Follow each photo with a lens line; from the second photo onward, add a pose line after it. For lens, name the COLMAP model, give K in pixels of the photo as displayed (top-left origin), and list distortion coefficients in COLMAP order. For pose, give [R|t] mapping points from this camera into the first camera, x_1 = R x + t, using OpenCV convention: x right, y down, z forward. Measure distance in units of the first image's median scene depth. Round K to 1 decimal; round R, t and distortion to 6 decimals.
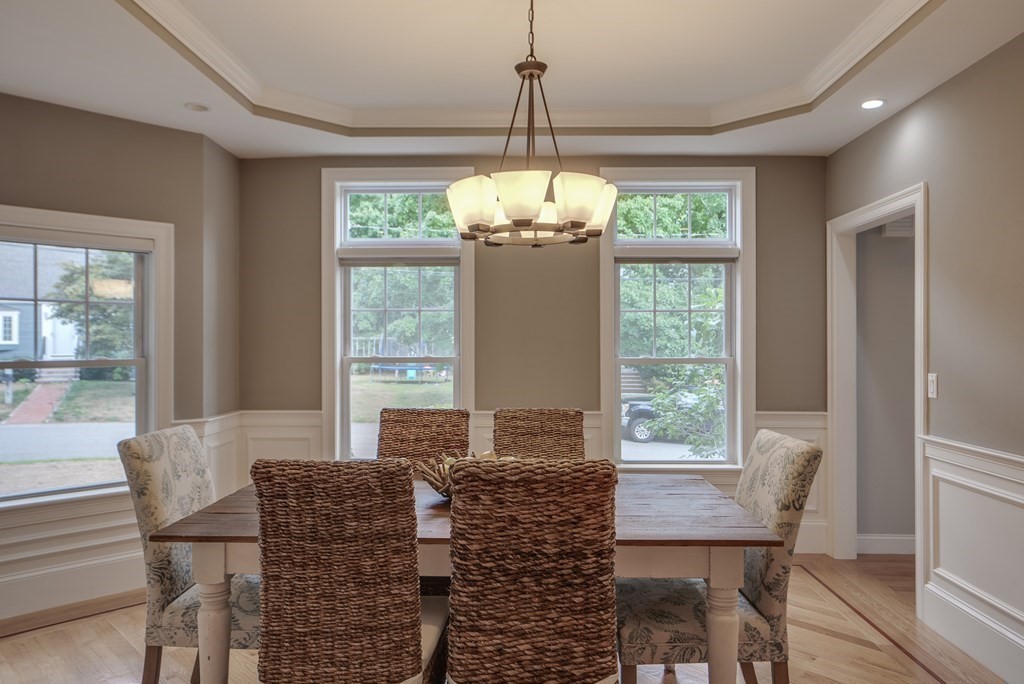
lens RADIAL K [[675.1, 0, 530.1], [0, 675.1, 344.0], [0, 0, 1]] dist [-0.023393, 0.002318]
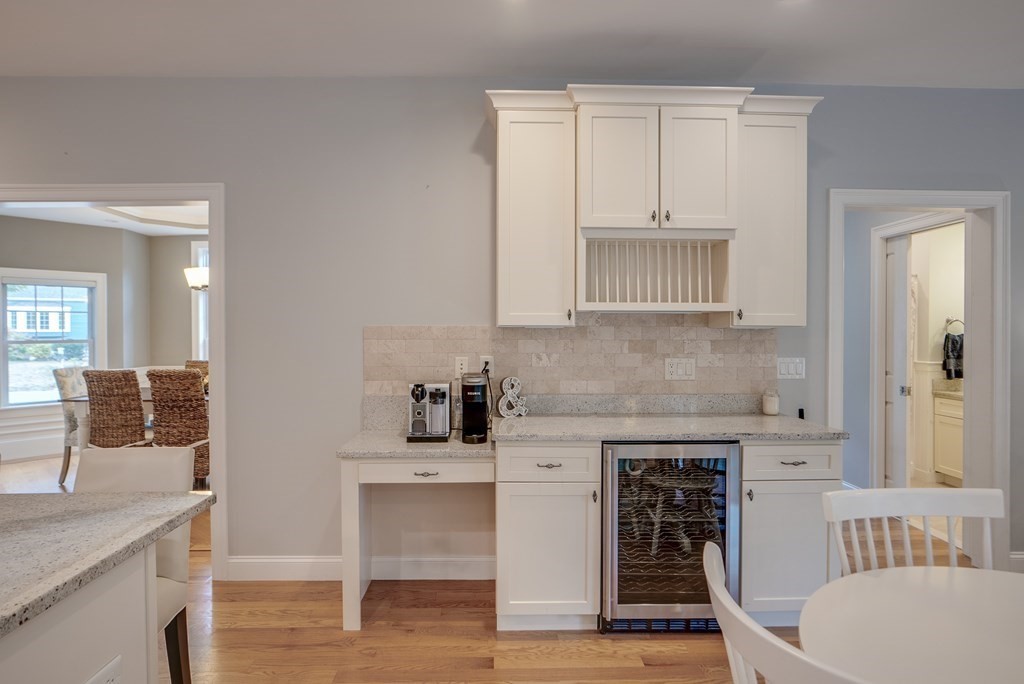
lens RADIAL K [[533.9, 0, 512.0], [0, 533.9, 342.0], [0, 0, 1]] dist [-0.022412, 0.000116]
pose [[0.999491, -0.005467, 0.031428, 1.445610], [0.004747, 0.999725, 0.022951, -0.001900], [-0.031545, -0.022790, 0.999242, -1.437663]]
